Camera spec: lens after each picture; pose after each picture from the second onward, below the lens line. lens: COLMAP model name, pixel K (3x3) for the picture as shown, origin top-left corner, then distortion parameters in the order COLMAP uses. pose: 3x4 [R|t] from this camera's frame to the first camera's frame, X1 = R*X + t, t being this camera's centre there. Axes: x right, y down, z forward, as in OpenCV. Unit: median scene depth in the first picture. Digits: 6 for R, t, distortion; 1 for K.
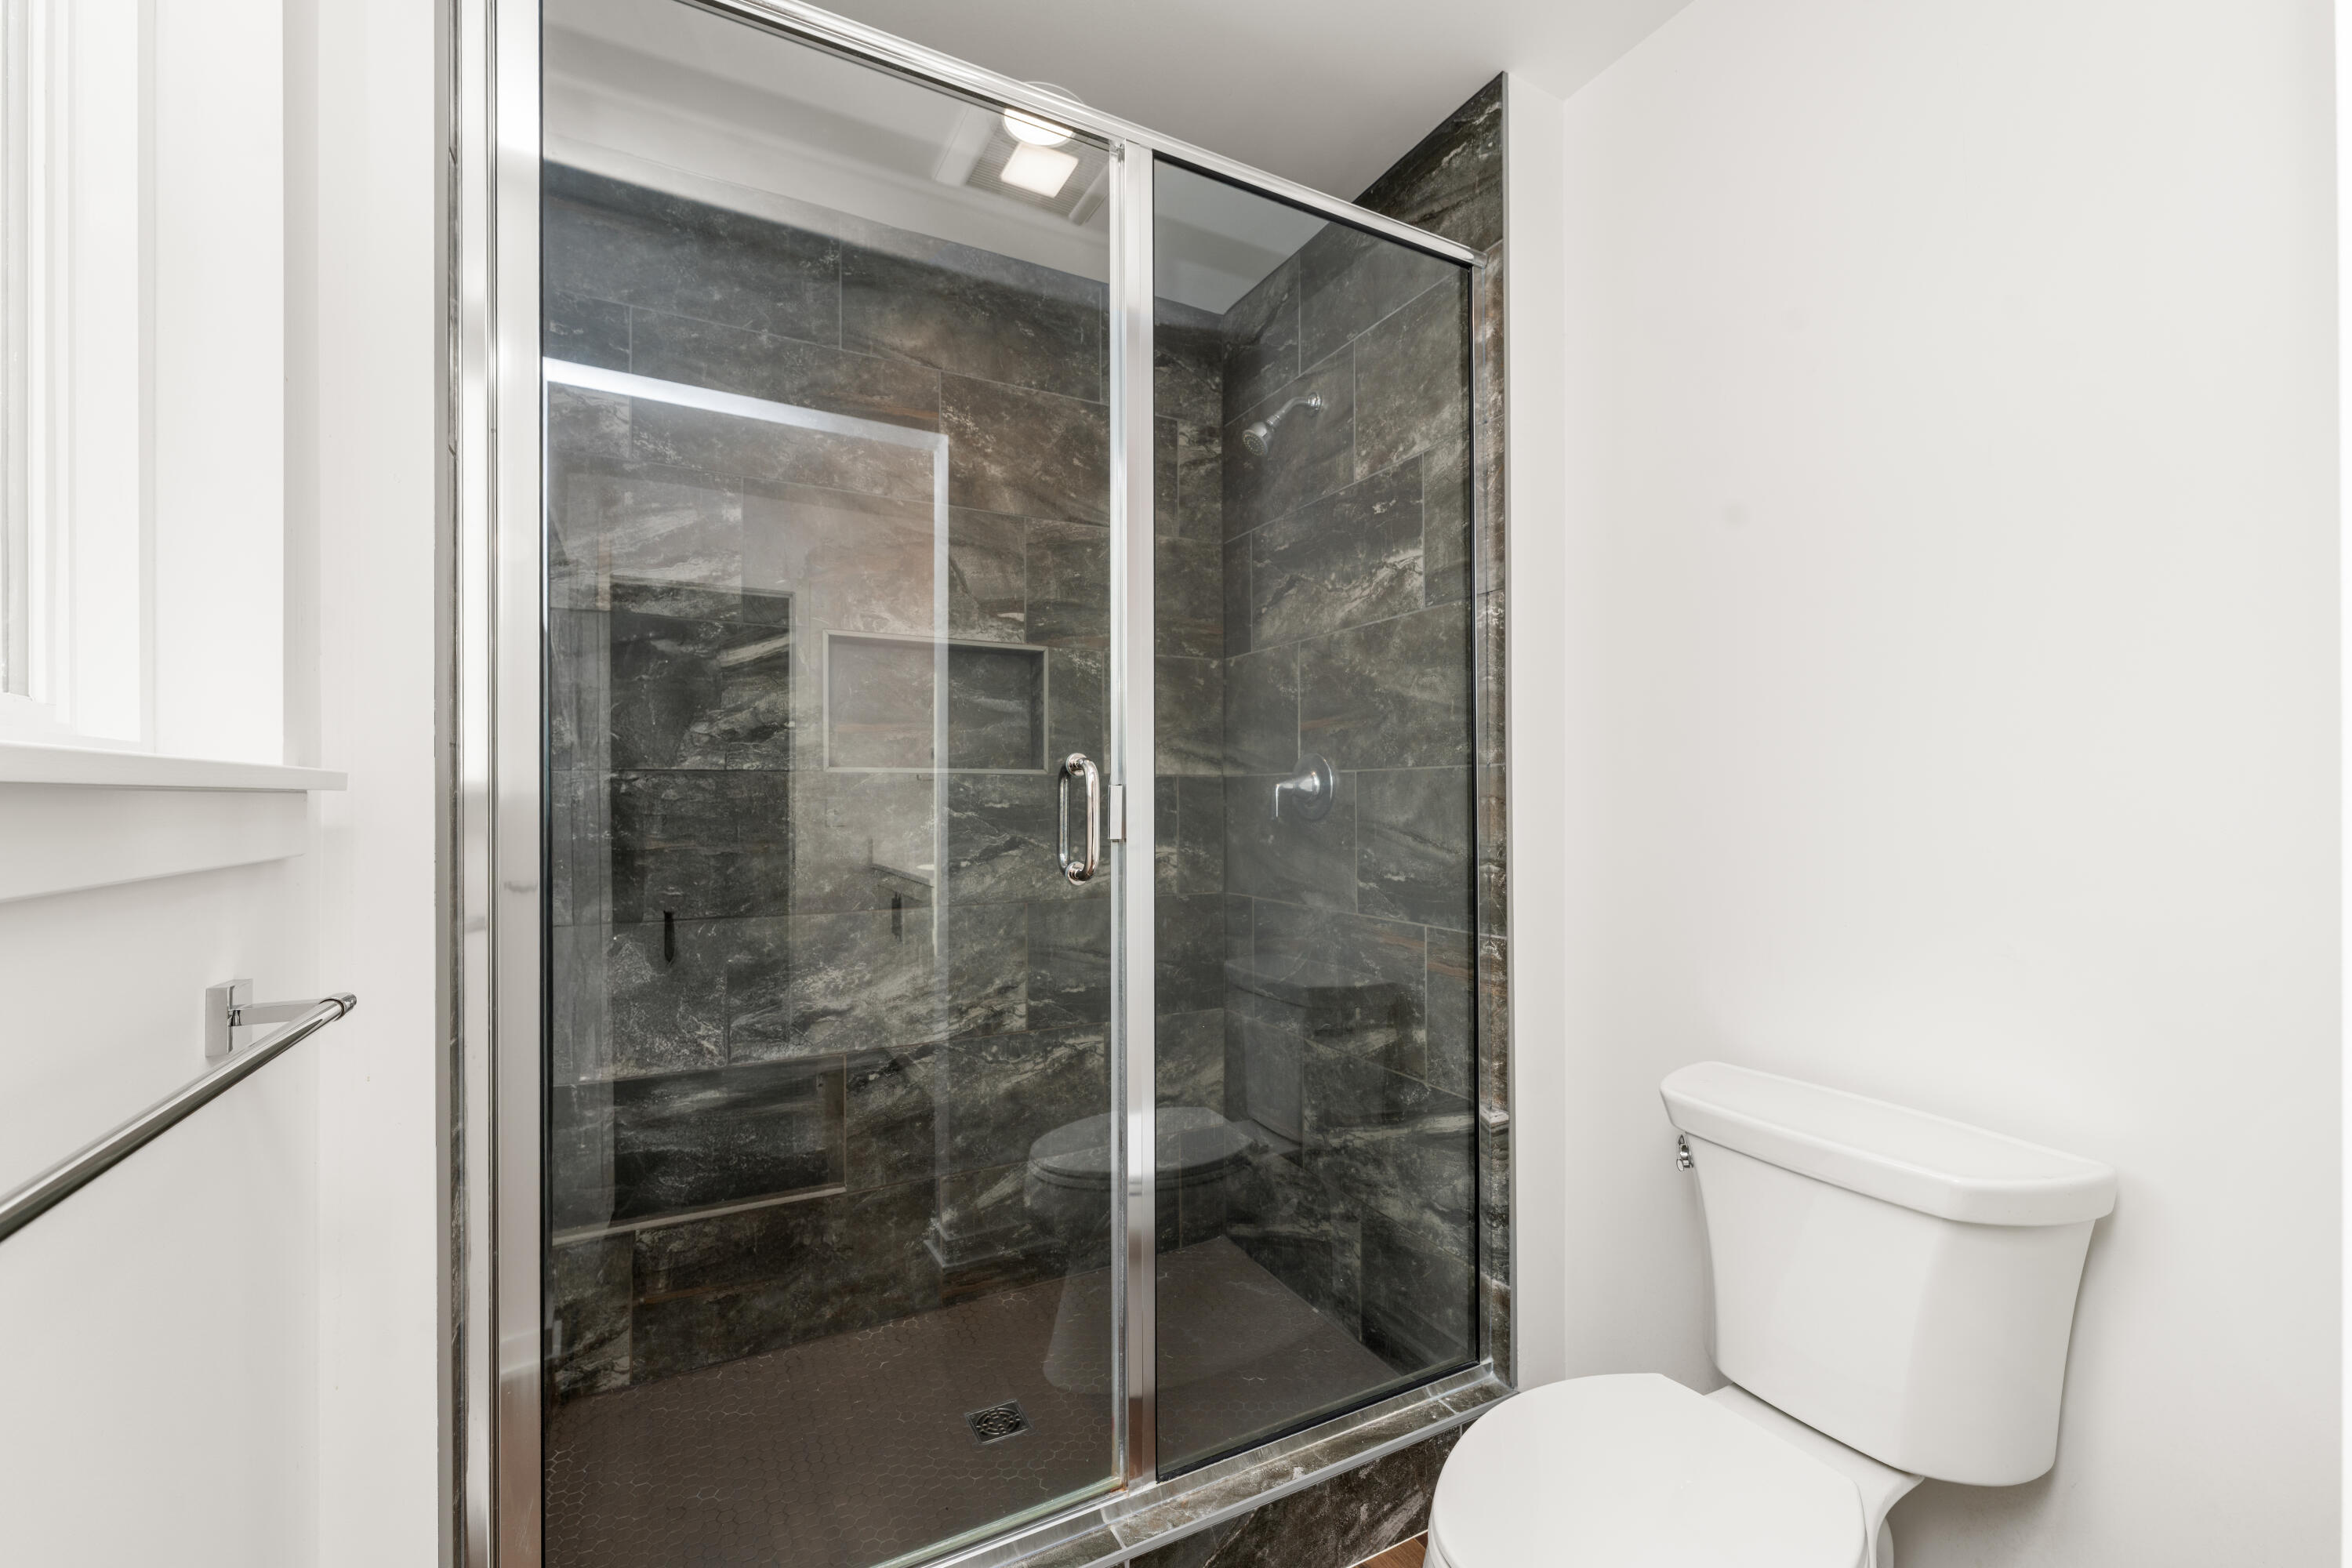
lens RADIAL K [[942.7, 0, 1176.0], [0, 942.7, 784.0], [0, 0, 1]] dist [0.000529, 0.000336]
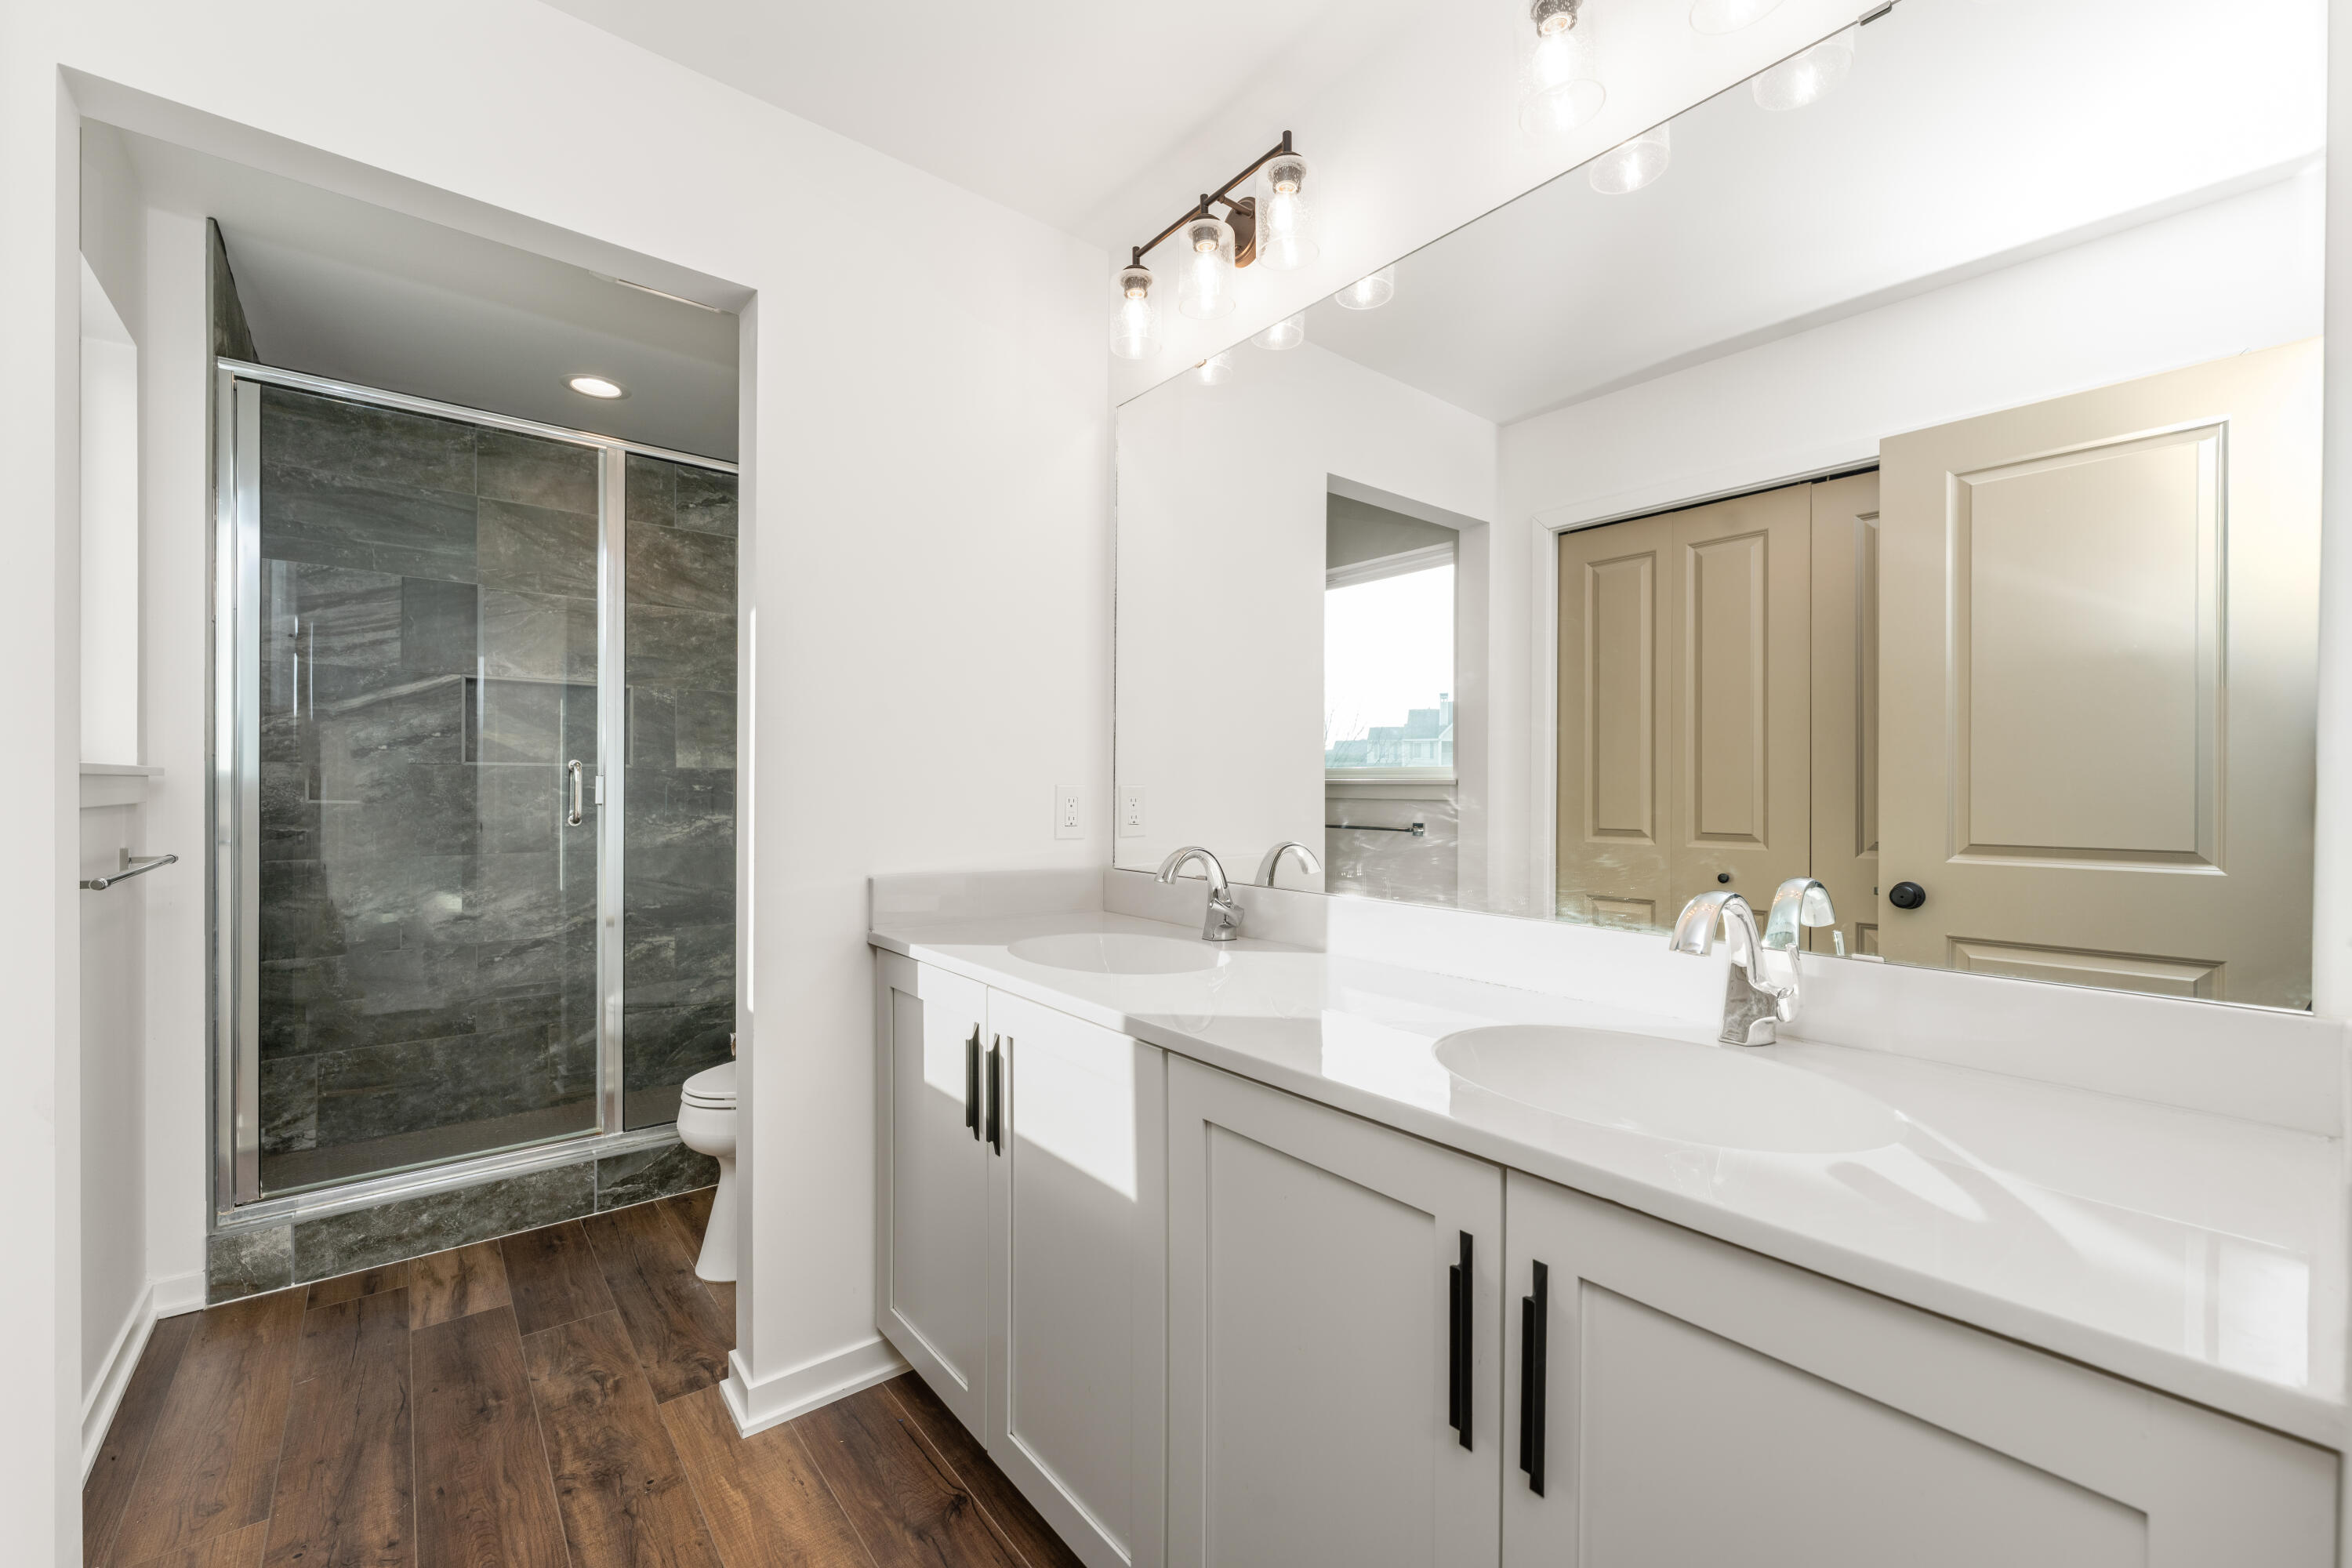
lens RADIAL K [[942.7, 0, 1176.0], [0, 942.7, 784.0], [0, 0, 1]] dist [0.000529, 0.000336]
pose [[0.980723, 0.010484, 0.195122, 0.505956], [-0.012470, 0.999882, 0.008950, -0.009808], [-0.195005, -0.011210, 0.980738, -0.803998]]
